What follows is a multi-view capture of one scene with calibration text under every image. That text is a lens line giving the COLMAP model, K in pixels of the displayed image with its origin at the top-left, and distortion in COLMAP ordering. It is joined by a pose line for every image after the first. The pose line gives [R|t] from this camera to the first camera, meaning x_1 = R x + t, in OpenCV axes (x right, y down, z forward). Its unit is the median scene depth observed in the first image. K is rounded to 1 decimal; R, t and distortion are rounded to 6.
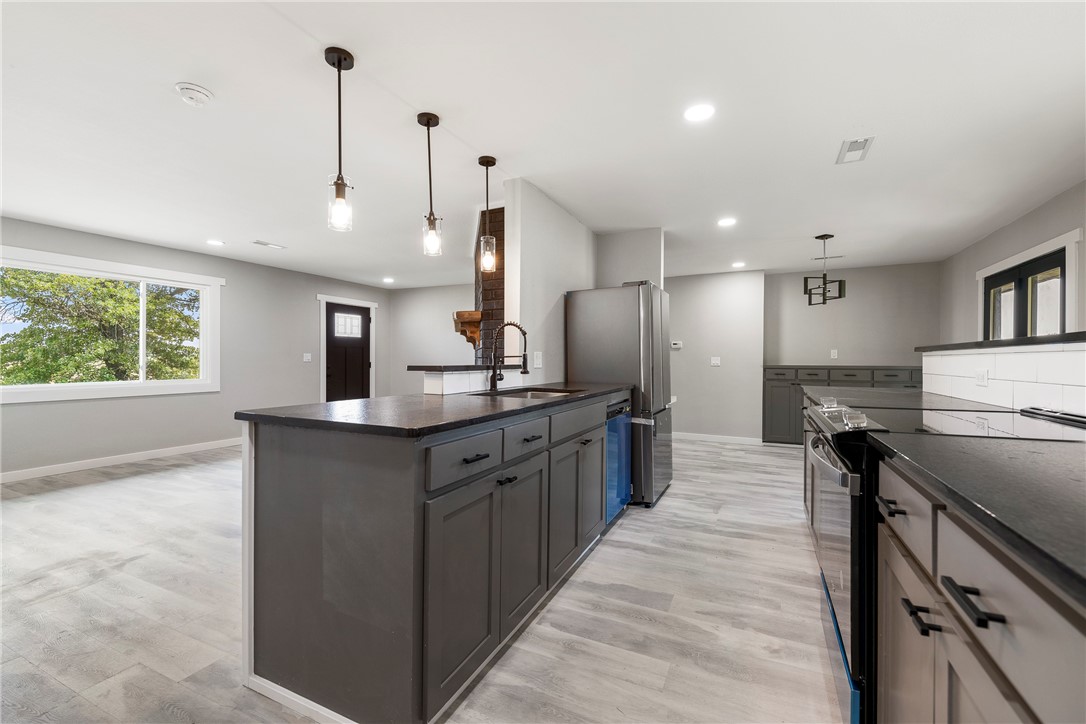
lens RADIAL K [[457.7, 0, 555.3], [0, 457.7, 361.5], [0, 0, 1]] dist [0.000847, -0.001425]
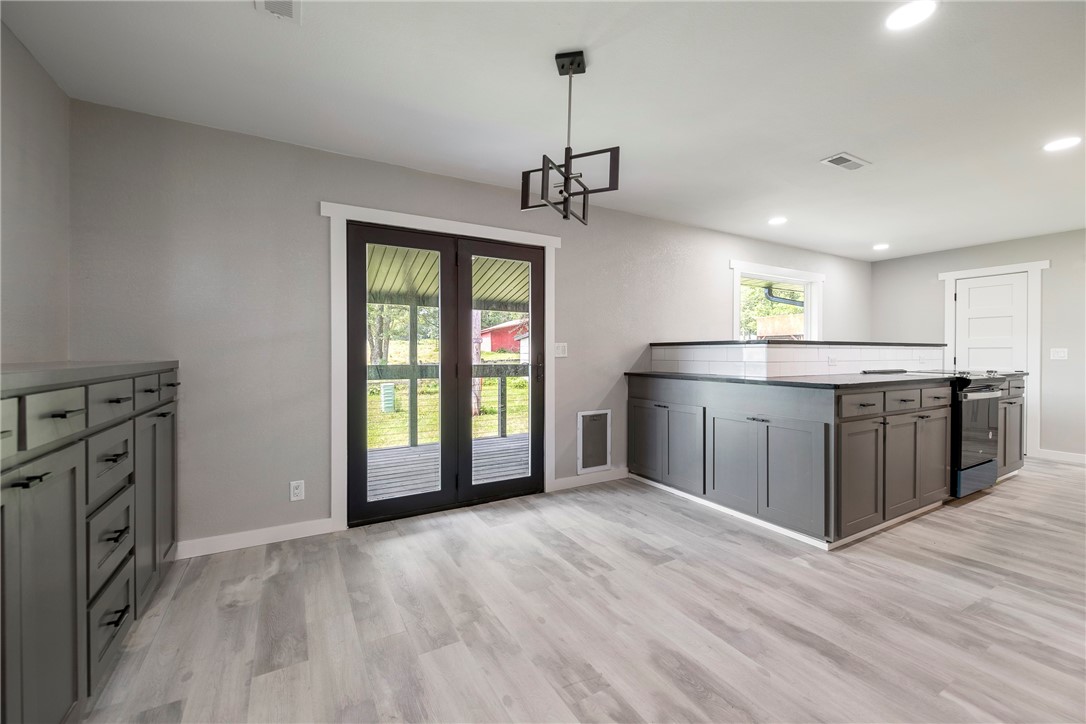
lens RADIAL K [[440.9, 0, 541.7], [0, 440.9, 354.7], [0, 0, 1]] dist [-0.003955, -0.000657]
pose [[-0.806675, -0.007855, 0.590943, 0.362814], [-0.002376, 0.999947, 0.010048, -0.002261], [-0.590990, 0.006701, -0.806651, 1.355453]]
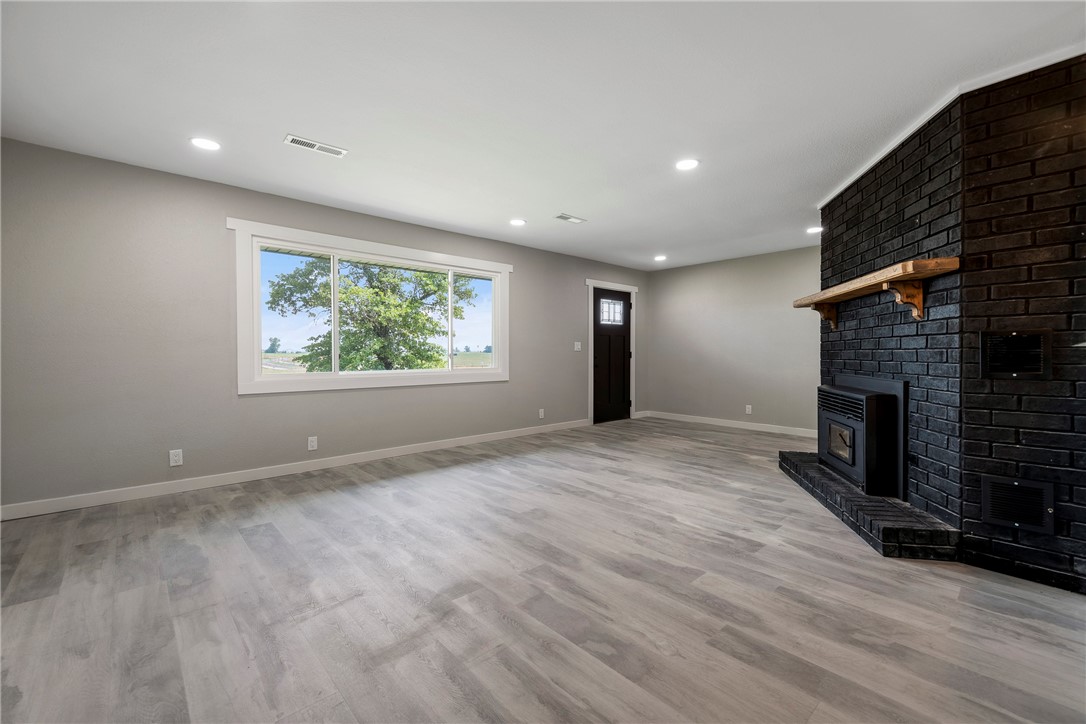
lens RADIAL K [[457.7, 0, 569.1], [0, 457.7, 357.5], [0, 0, 1]] dist [0.000847, -0.001425]
pose [[0.931735, -0.000805, -0.363138, -0.354184], [0.002263, 0.999991, 0.003589, 0.018462], [0.363131, -0.004166, 0.931729, 0.185457]]
